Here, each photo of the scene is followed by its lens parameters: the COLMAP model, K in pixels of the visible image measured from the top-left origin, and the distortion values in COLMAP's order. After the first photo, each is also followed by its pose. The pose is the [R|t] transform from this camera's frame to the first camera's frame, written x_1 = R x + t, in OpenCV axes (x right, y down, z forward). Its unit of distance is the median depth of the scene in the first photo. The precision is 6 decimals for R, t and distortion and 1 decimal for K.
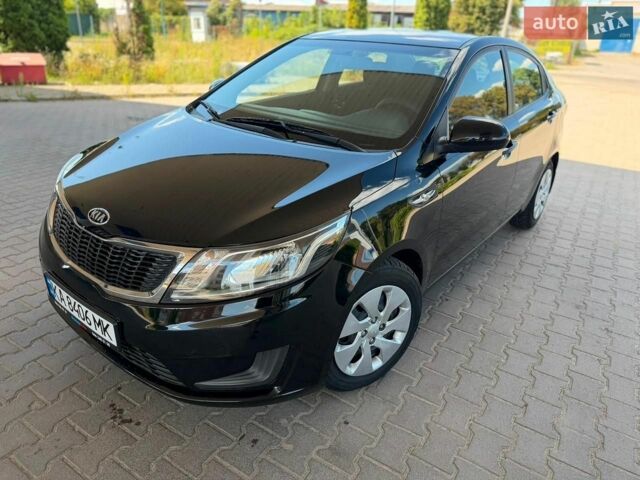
lens RADIAL K [[451.1, 0, 320.5], [0, 451.1, 238.8], [0, 0, 1]] dist [0.010720, -0.018120]
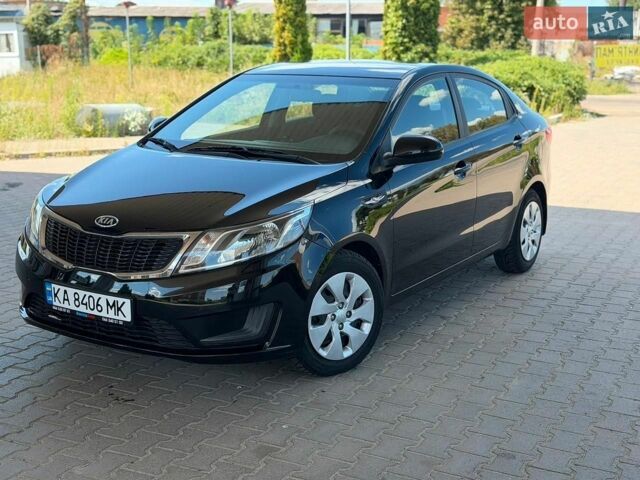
lens RADIAL K [[945.0, 0, 322.5], [0, 945.0, 240.7], [0, 0, 1]] dist [0.140707, 0.000000]
pose [[0.993325, -0.056025, 0.100832, -0.098145], [0.077098, 0.972655, -0.219085, 0.333506], [-0.085801, 0.225397, 0.970482, -0.834409]]
